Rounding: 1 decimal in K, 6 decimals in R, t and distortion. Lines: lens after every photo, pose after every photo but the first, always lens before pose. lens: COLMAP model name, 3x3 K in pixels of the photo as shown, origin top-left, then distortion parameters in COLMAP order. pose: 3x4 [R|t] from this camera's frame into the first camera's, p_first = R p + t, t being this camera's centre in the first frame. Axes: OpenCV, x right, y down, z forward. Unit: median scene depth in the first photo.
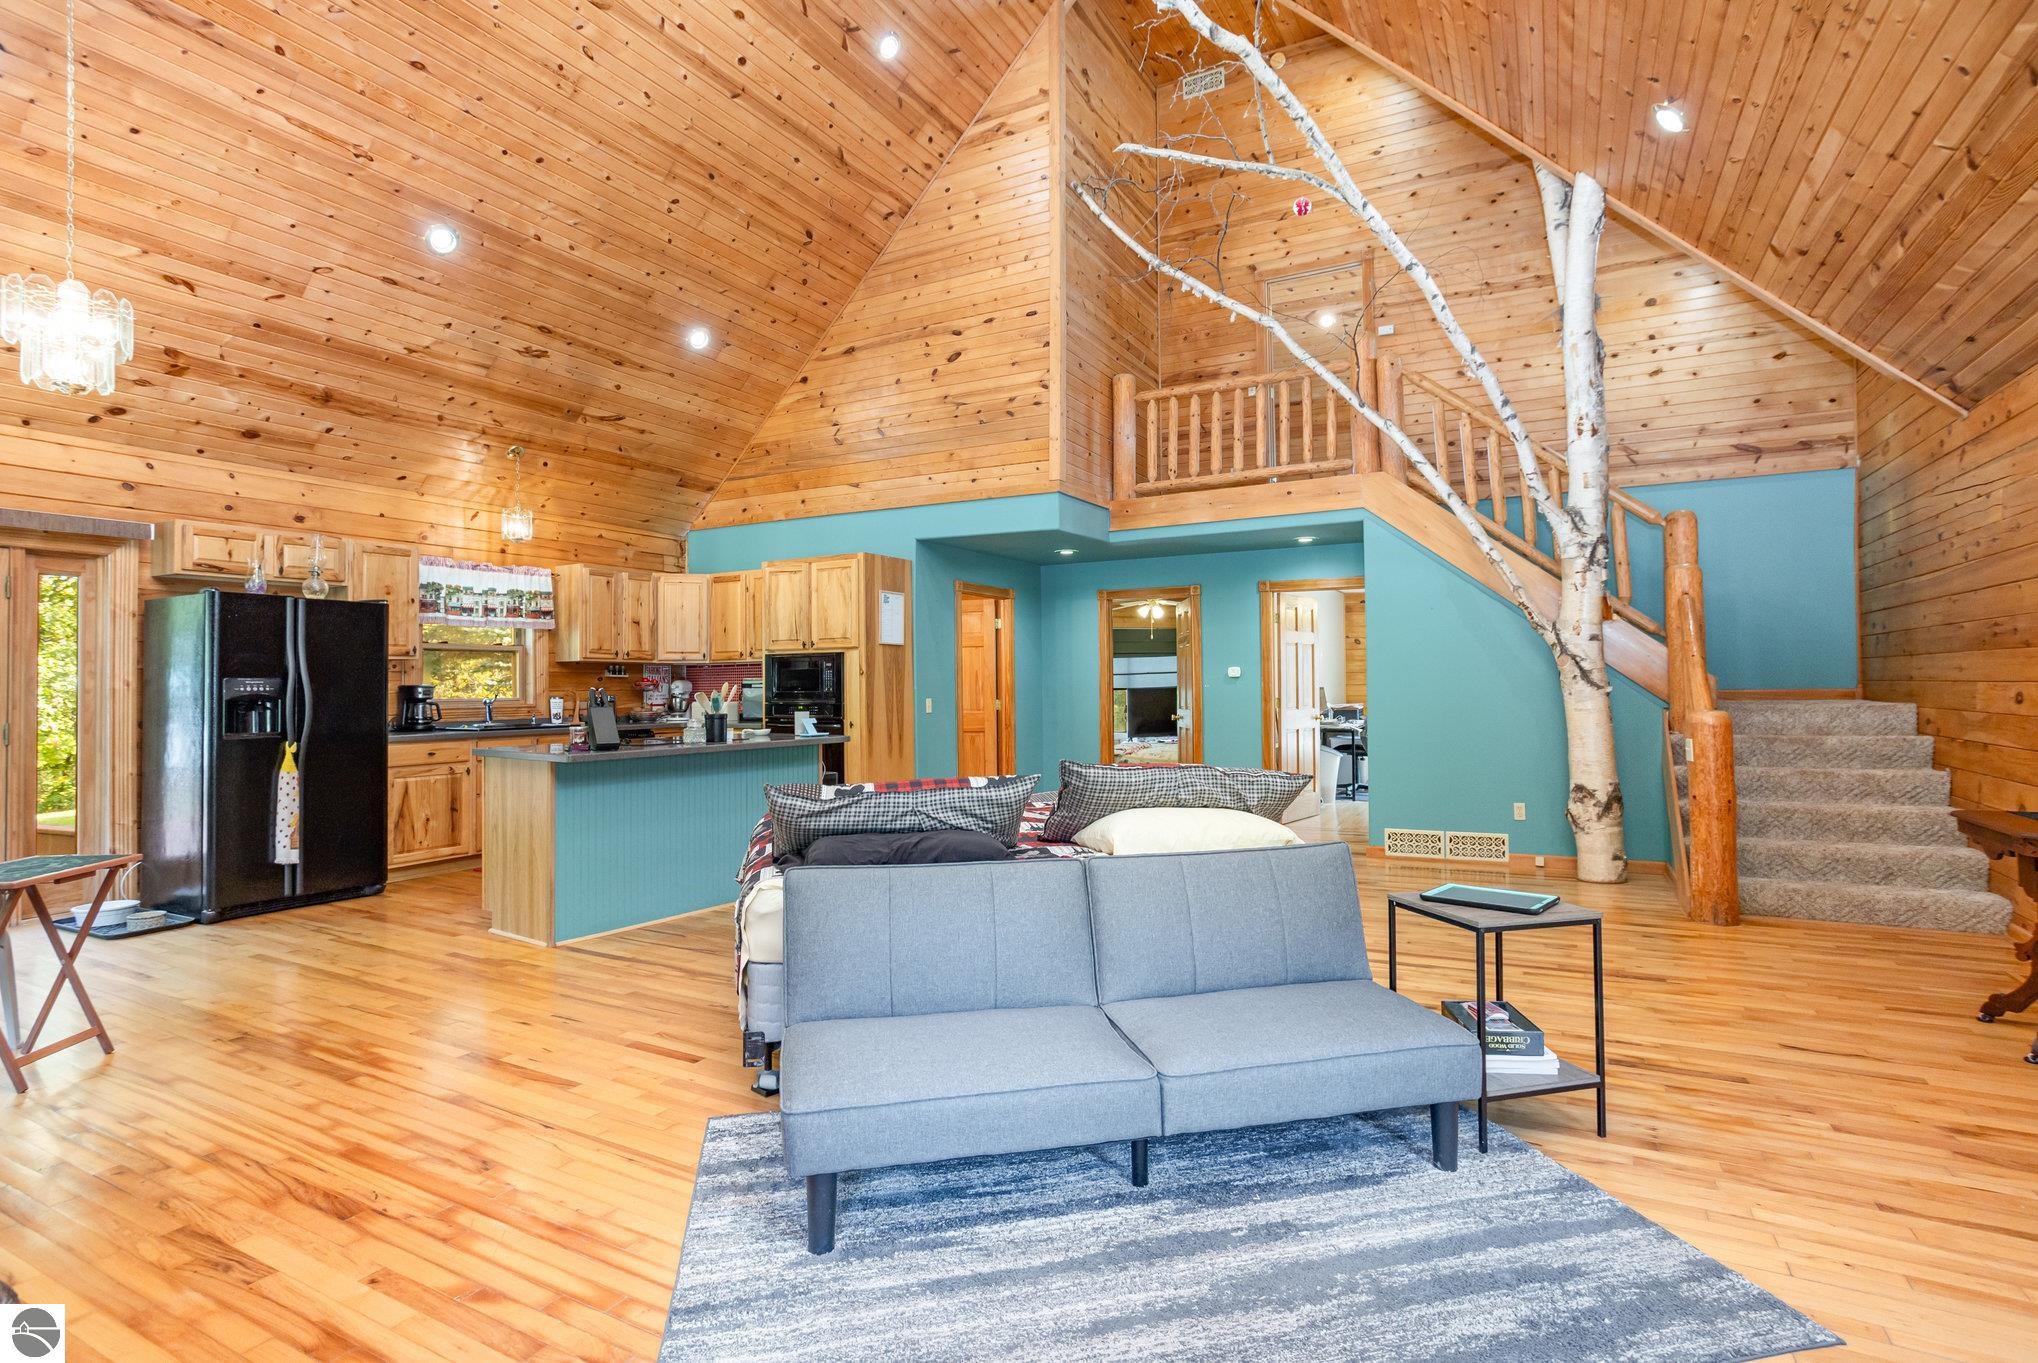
lens RADIAL K [[1019.0, 0, 1016.8], [0, 1019.0, 661.3], [0, 0, 1]] dist [-0.059230, 0.040388]
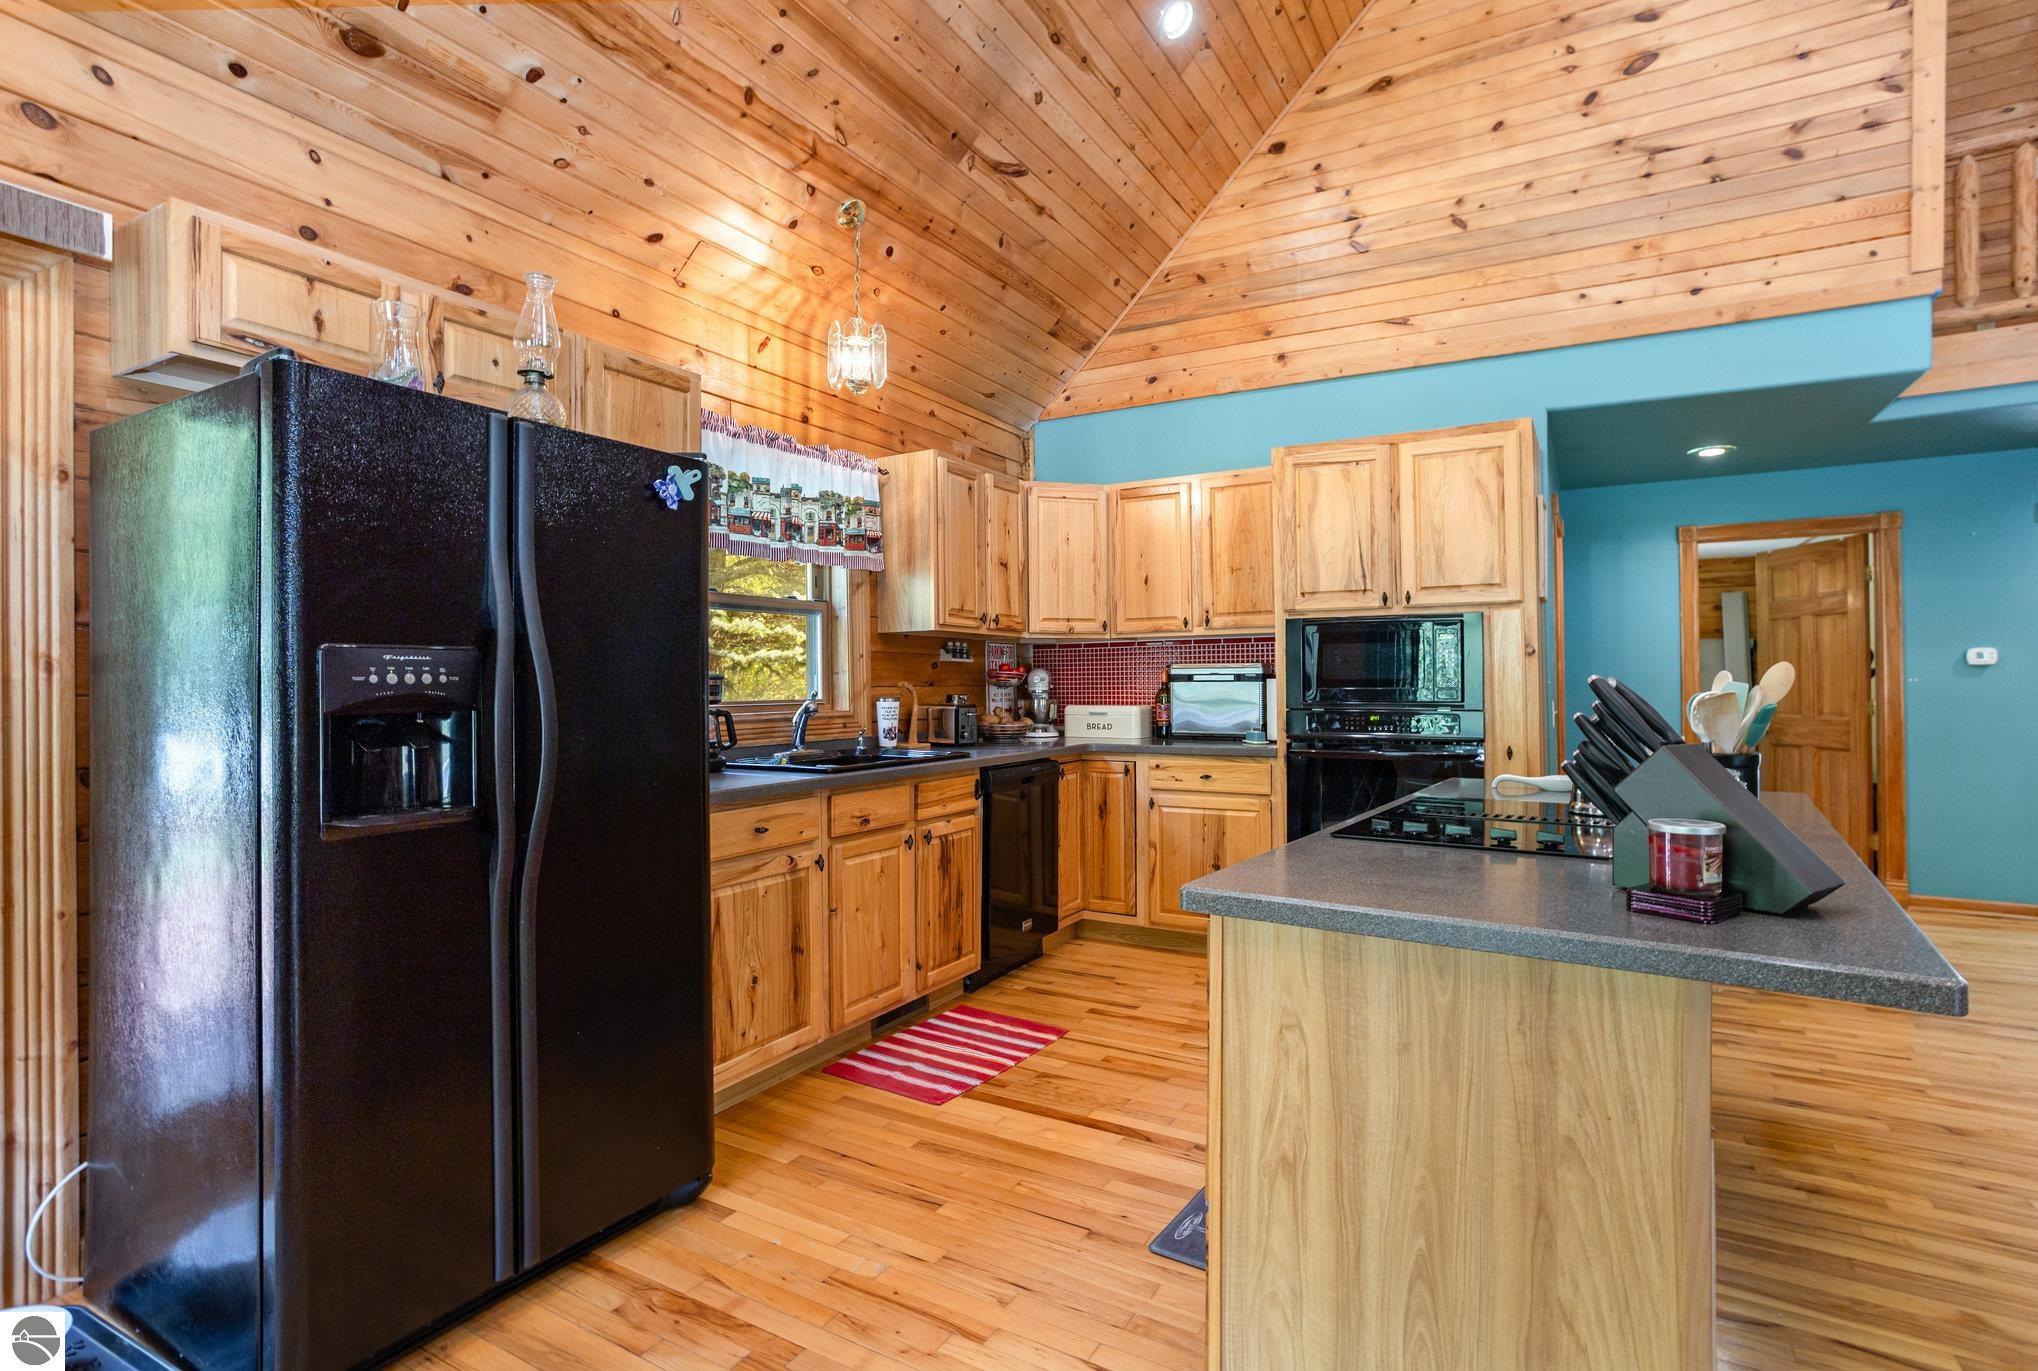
lens RADIAL K [[1010.2, 0, 1004.5], [0, 1010.2, 674.4], [0, 0, 1]] dist [-0.057557, 0.035101]
pose [[0.999618, 0.002115, -0.027559, -0.397041], [-0.001678, 0.999872, 0.015894, 0.014896], [0.027589, -0.015842, 0.999494, 0.483362]]
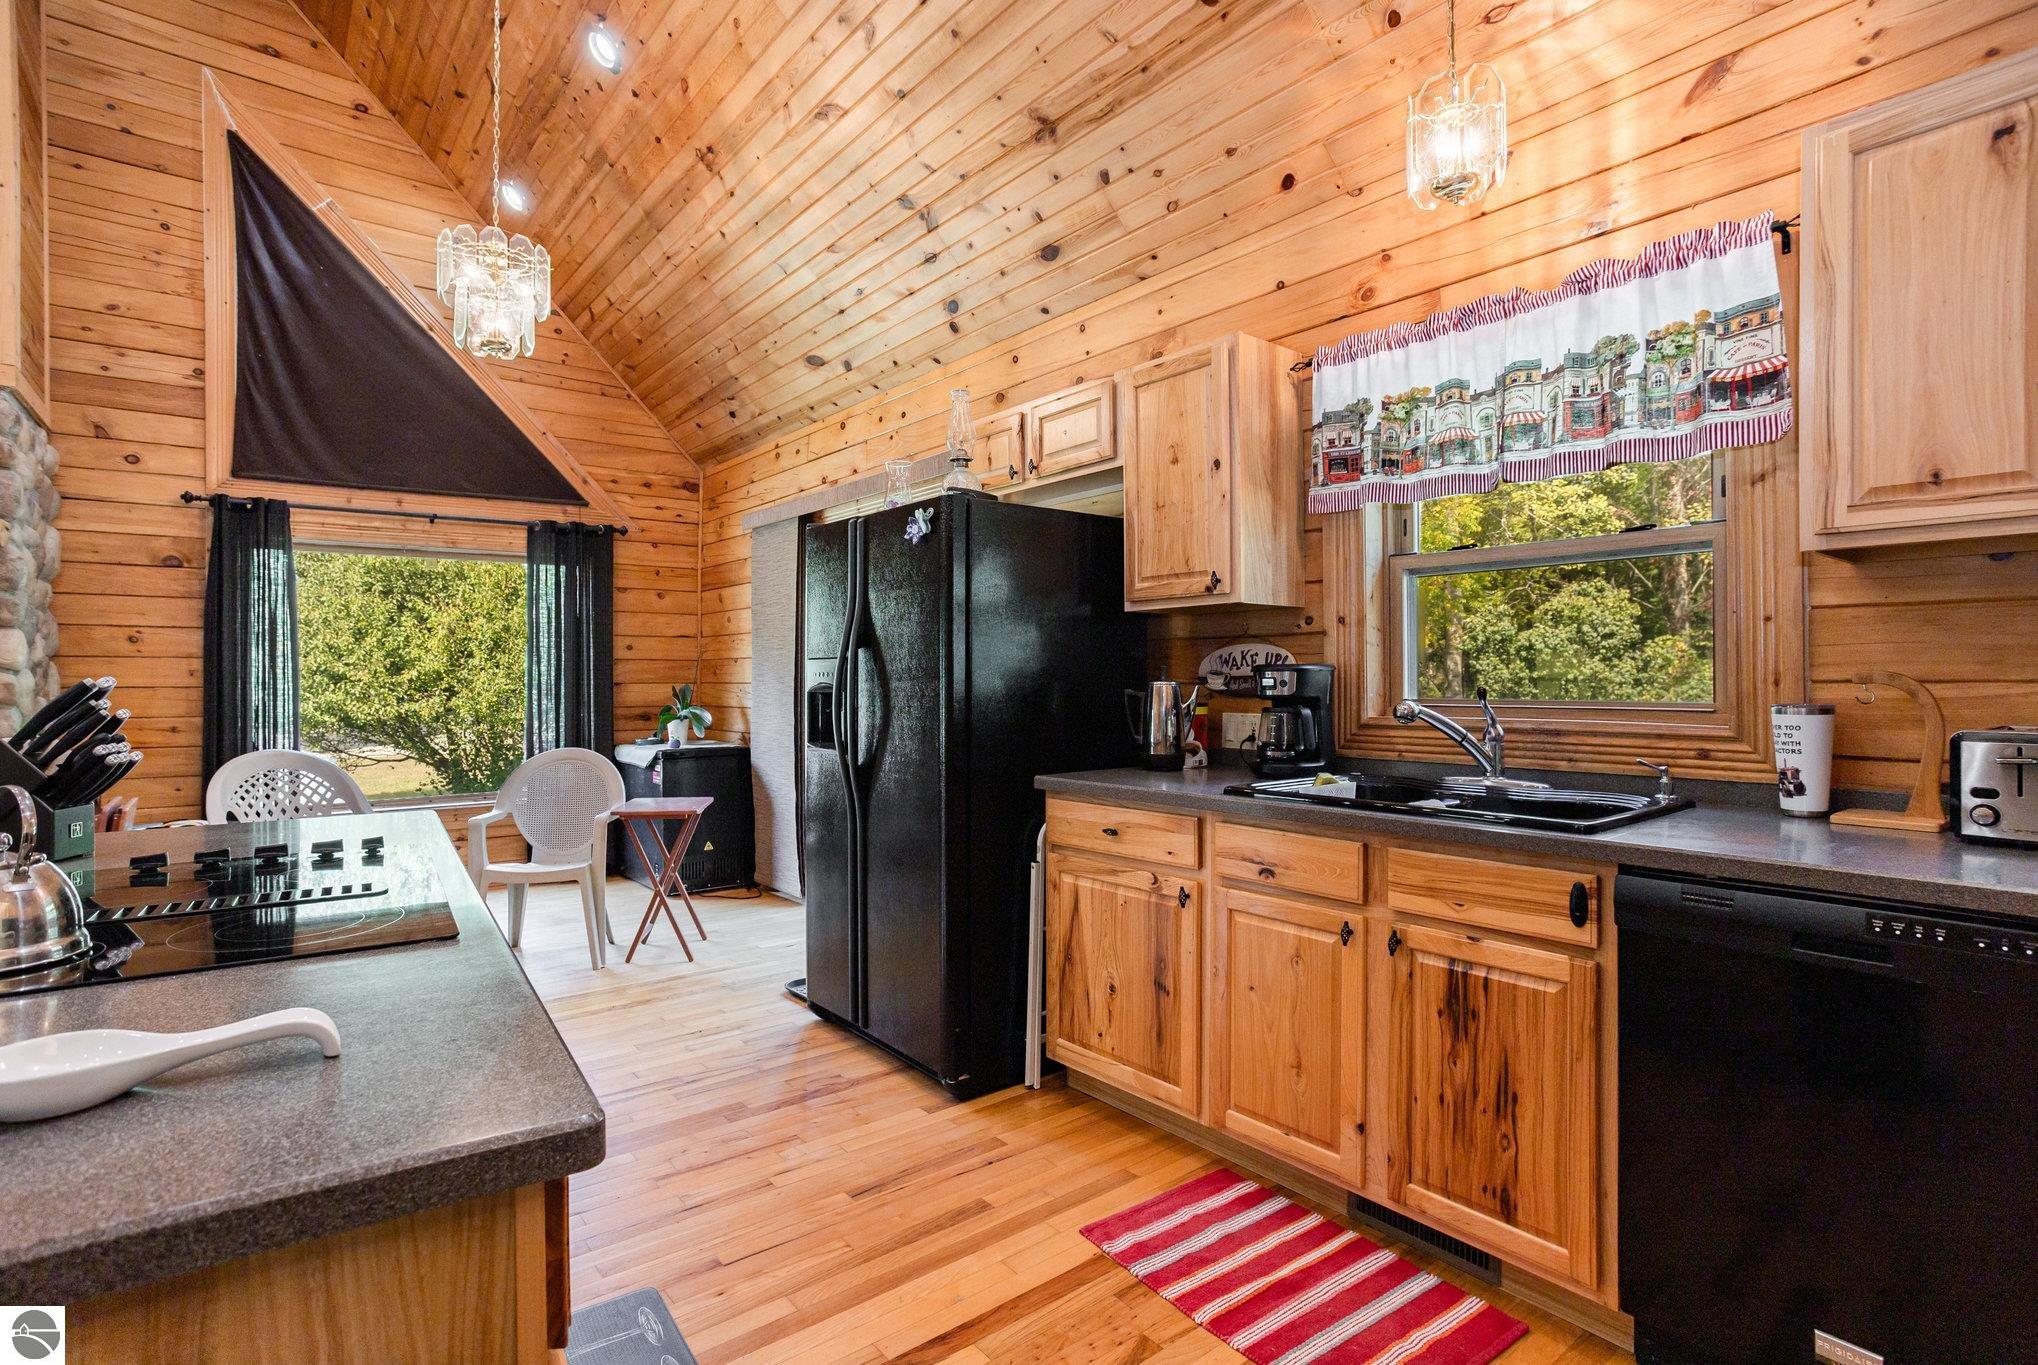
lens RADIAL K [[1010.2, 0, 1004.5], [0, 1010.2, 671.4], [0, 0, 1]] dist [-0.057557, 0.035101]
pose [[-0.397628, 0.002416, -0.917544, -0.159116], [0.029405, 0.999516, -0.010112, 0.024837], [0.917076, -0.031001, -0.397506, 0.960303]]
